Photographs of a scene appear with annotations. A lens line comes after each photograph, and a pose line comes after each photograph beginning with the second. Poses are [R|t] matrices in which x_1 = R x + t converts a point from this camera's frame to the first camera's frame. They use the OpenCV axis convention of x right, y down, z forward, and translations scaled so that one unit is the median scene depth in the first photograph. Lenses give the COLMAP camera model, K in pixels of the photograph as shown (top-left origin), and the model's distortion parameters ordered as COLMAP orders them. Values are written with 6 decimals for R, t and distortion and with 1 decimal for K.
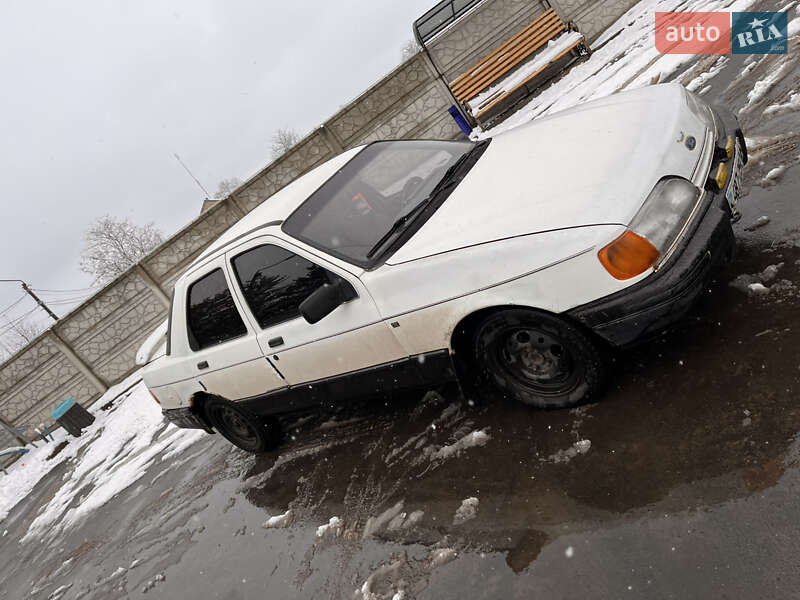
lens RADIAL K [[604.2, 0, 404.5], [0, 604.2, 299.0], [0, 0, 1]] dist [0.050971, -0.072951]
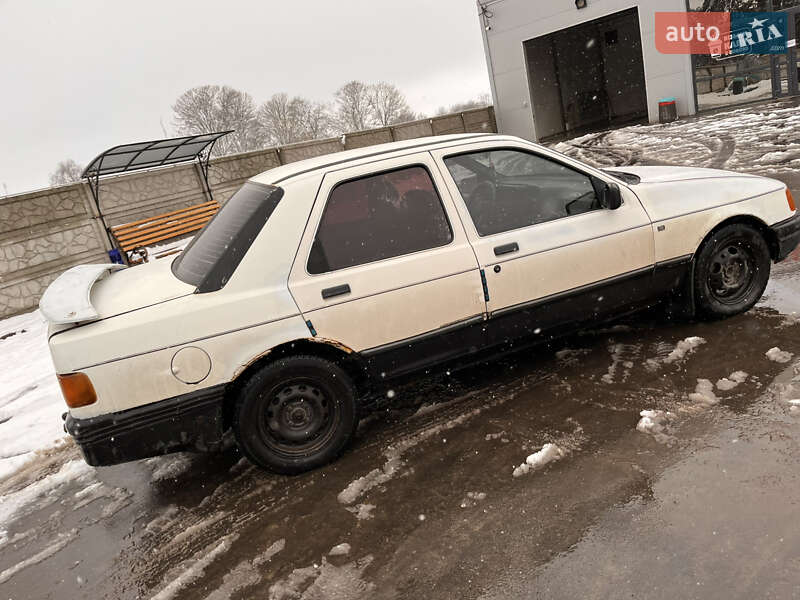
lens RADIAL K [[604.2, 0, 403.4], [0, 604.2, 304.7], [0, 0, 1]] dist [0.050971, -0.072951]
pose [[0.587303, 0.266722, 0.764156, -0.925773], [0.119757, 0.905111, -0.407961, 0.473404], [-0.800458, 0.331110, 0.499633, 0.680495]]
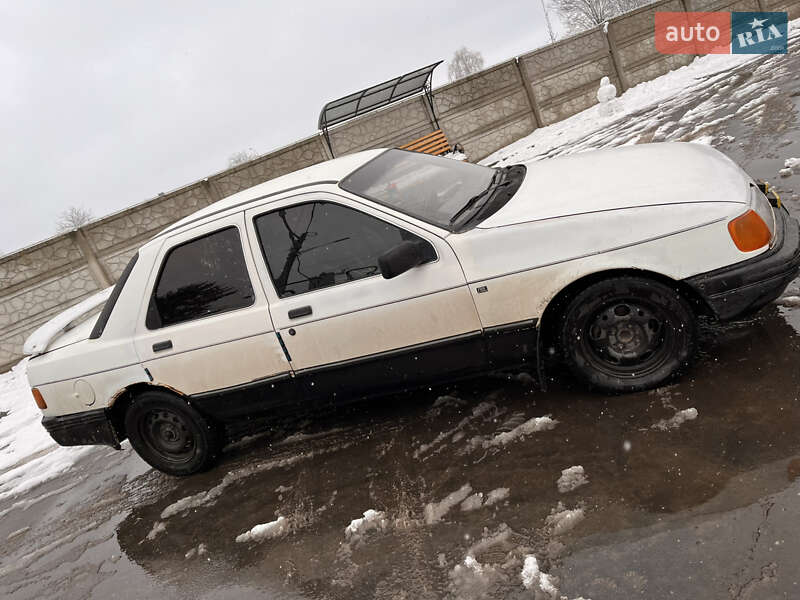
lens RADIAL K [[604.2, 0, 399.9], [0, 604.2, 299.8], [0, 0, 1]] dist [0.050971, -0.072951]
pose [[0.931095, 0.174683, 0.320231, -0.349733], [-0.104505, 0.968824, -0.224631, 0.227915], [-0.349486, 0.175687, 0.920322, 0.133105]]
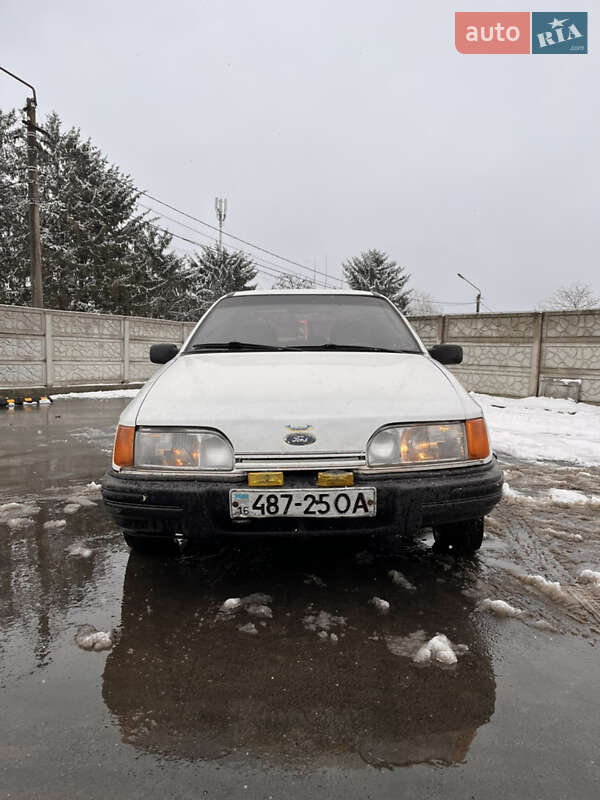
lens RADIAL K [[604.2, 0, 302.4], [0, 604.2, 406.8], [0, 0, 1]] dist [0.050971, -0.072951]
pose [[0.447426, 0.645343, -0.619146, 0.687774], [-0.605660, 0.728034, 0.321158, -0.401203], [0.658016, 0.231298, 0.716600, 0.248472]]
